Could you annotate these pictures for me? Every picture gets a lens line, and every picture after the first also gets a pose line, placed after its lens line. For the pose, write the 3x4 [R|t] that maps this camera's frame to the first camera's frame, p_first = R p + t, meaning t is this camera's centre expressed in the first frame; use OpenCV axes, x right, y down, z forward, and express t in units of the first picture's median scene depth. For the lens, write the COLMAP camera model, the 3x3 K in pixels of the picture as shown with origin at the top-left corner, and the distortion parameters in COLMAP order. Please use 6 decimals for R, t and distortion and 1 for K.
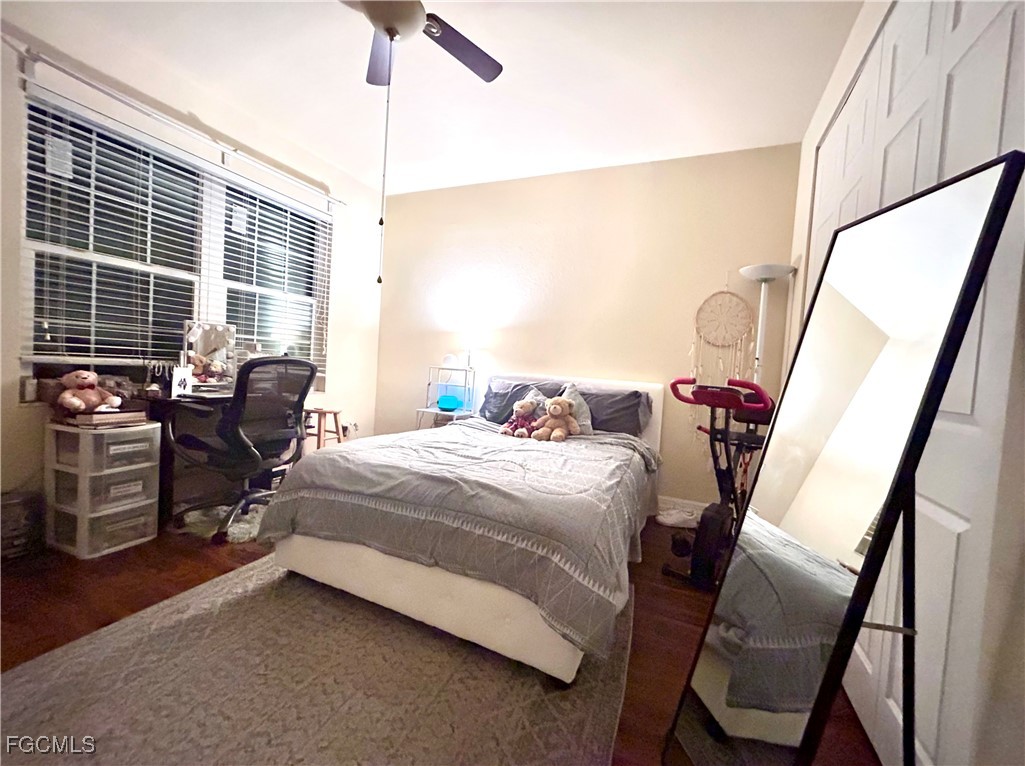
lens RADIAL K [[415.5, 0, 518.9], [0, 415.5, 383.1], [0, 0, 1]] dist [0.009484, 0.000377]
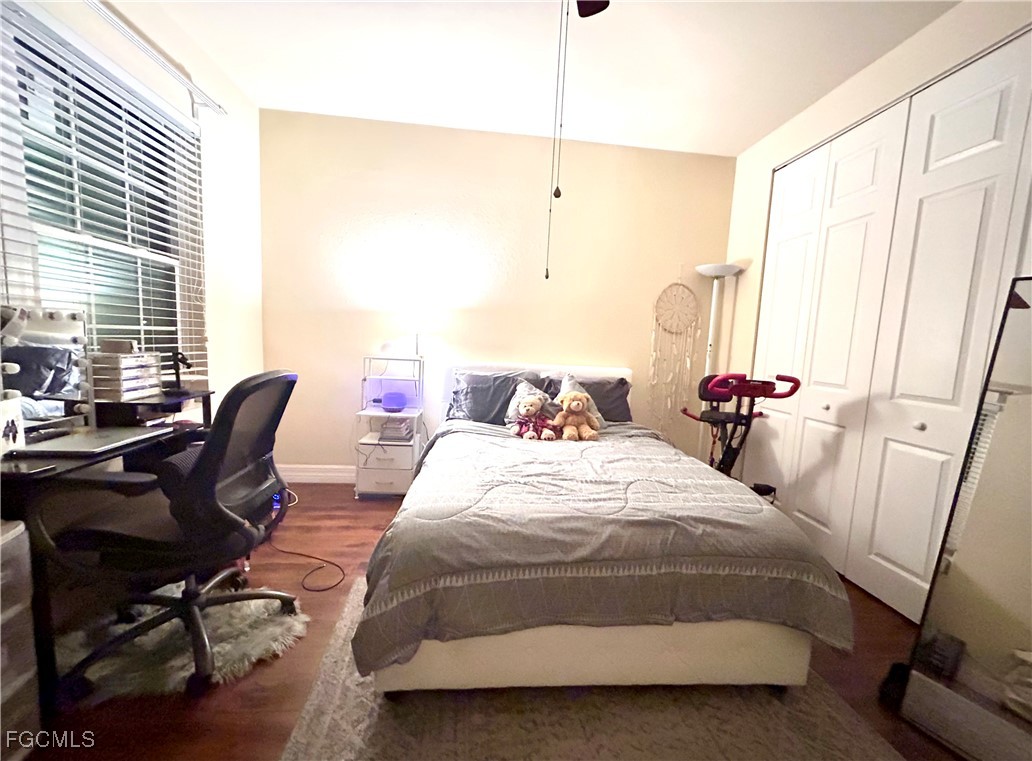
lens RADIAL K [[418.3, 0, 519.9], [0, 418.3, 383.5], [0, 0, 1]] dist [0.009484, 0.000377]
pose [[0.869547, -0.074064, 0.488265, -0.579238], [0.028024, 0.994497, 0.100946, -0.103952], [-0.493055, -0.074094, 0.866837, 0.285663]]
